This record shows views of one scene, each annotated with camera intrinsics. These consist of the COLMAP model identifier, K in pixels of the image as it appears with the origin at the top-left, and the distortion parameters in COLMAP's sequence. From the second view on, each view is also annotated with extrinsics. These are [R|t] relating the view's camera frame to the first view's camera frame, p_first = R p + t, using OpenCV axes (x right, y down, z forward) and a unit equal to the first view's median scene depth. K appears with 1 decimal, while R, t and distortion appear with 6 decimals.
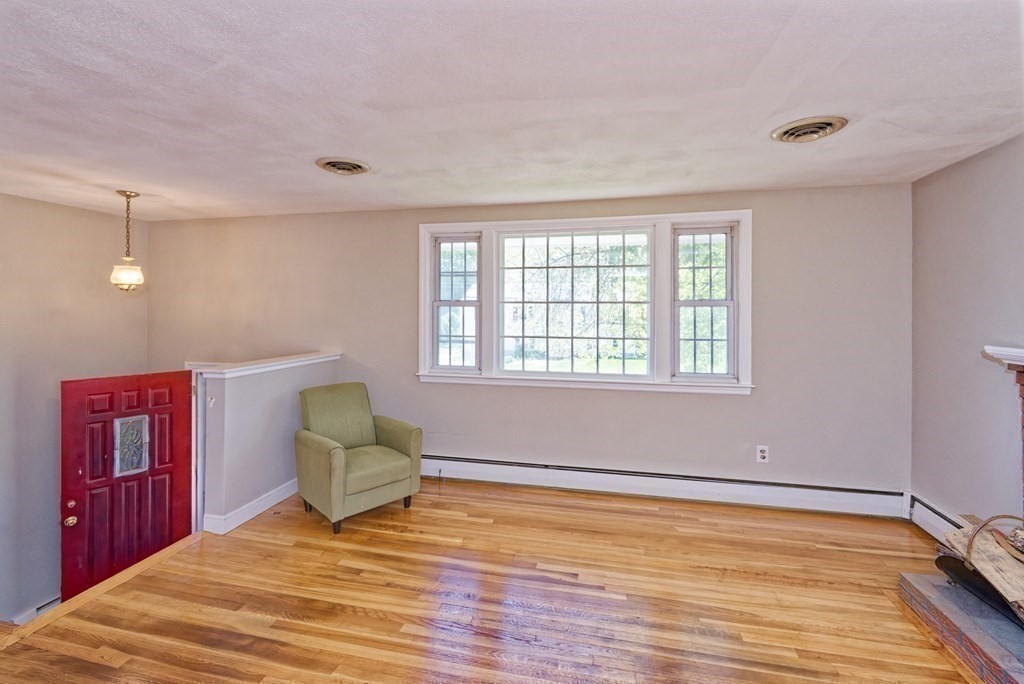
lens RADIAL K [[452.3, 0, 511.8], [0, 452.3, 307.9], [0, 0, 1]] dist [0.000177, -0.000819]
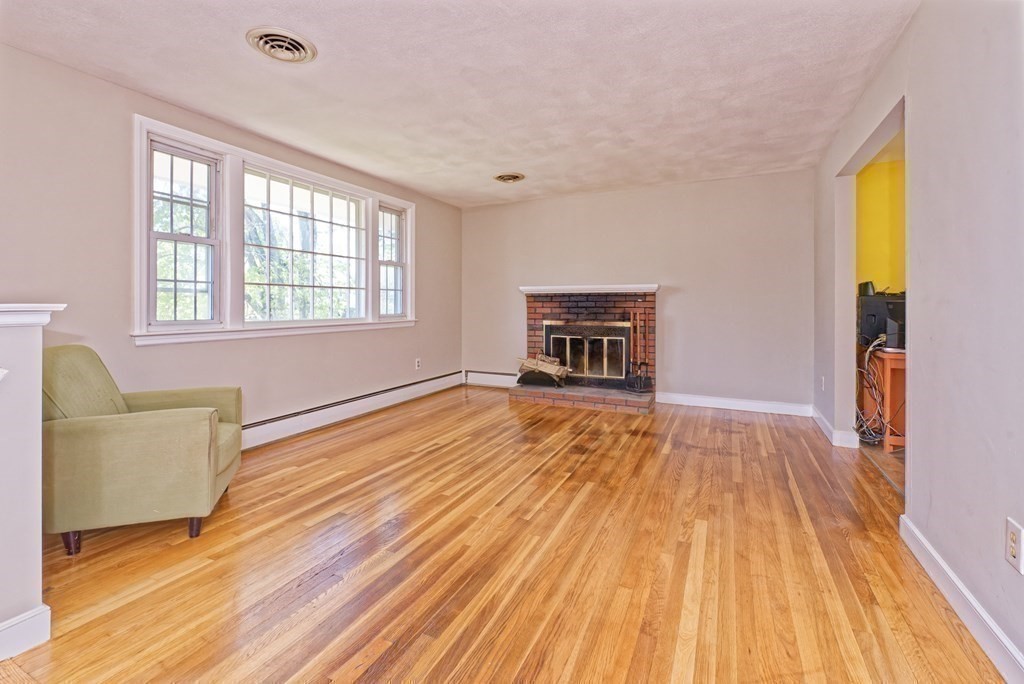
lens RADIAL K [[453.0, 0, 514.3], [0, 453.0, 303.5], [0, 0, 1]] dist [0.008384, -0.000367]
pose [[0.214943, 0.000686, 0.976626, -1.001657], [-0.000688, 1.000000, -0.000551, 0.133870], [-0.976626, -0.000554, 0.214944, 0.393790]]
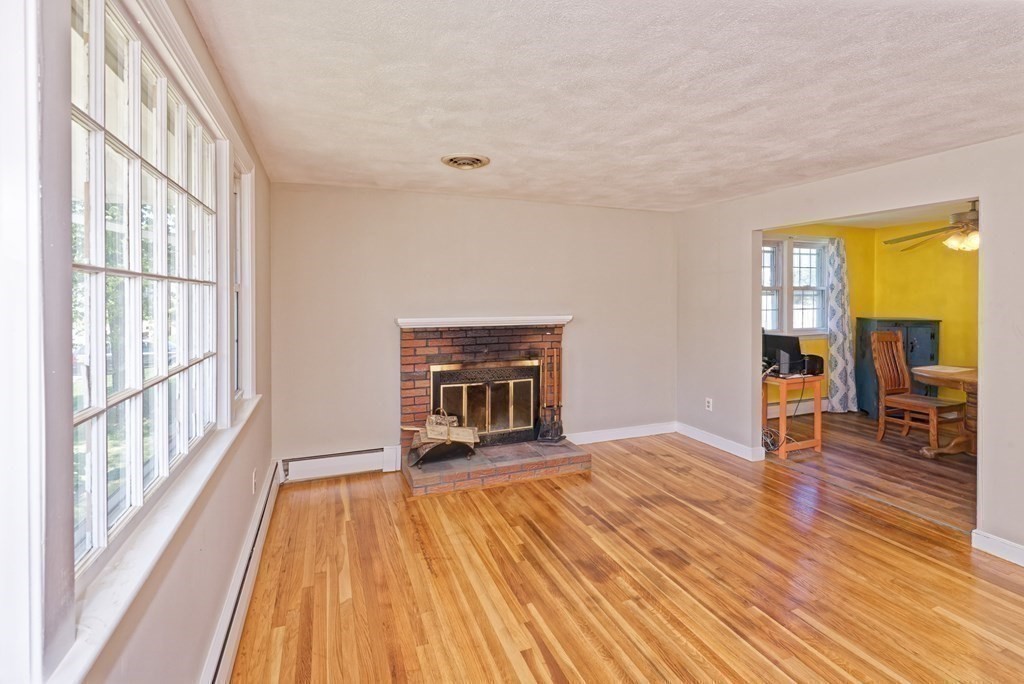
lens RADIAL K [[457.6, 0, 505.0], [0, 457.6, 301.0], [0, 0, 1]] dist [0.000363, -0.000281]
pose [[-0.561189, -0.005889, 0.827666, -0.390189], [-0.000426, 0.999977, 0.006826, 0.007322], [-0.827687, 0.003479, -0.561179, 1.229757]]
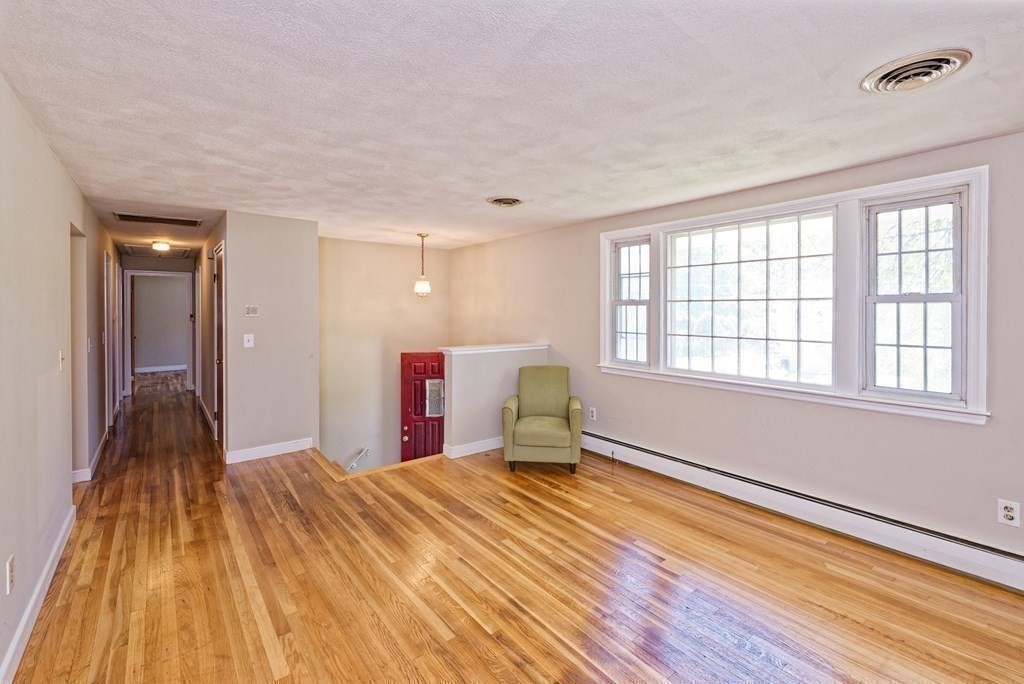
lens RADIAL K [[451.3, 0, 510.8], [0, 451.3, 313.0], [0, 0, 1]] dist [-0.000584, -0.000805]
pose [[0.775333, 0.002553, -0.631548, 0.449096], [0.002222, 0.999975, 0.006770, 0.009314], [0.631549, -0.006652, 0.775307, -0.026044]]
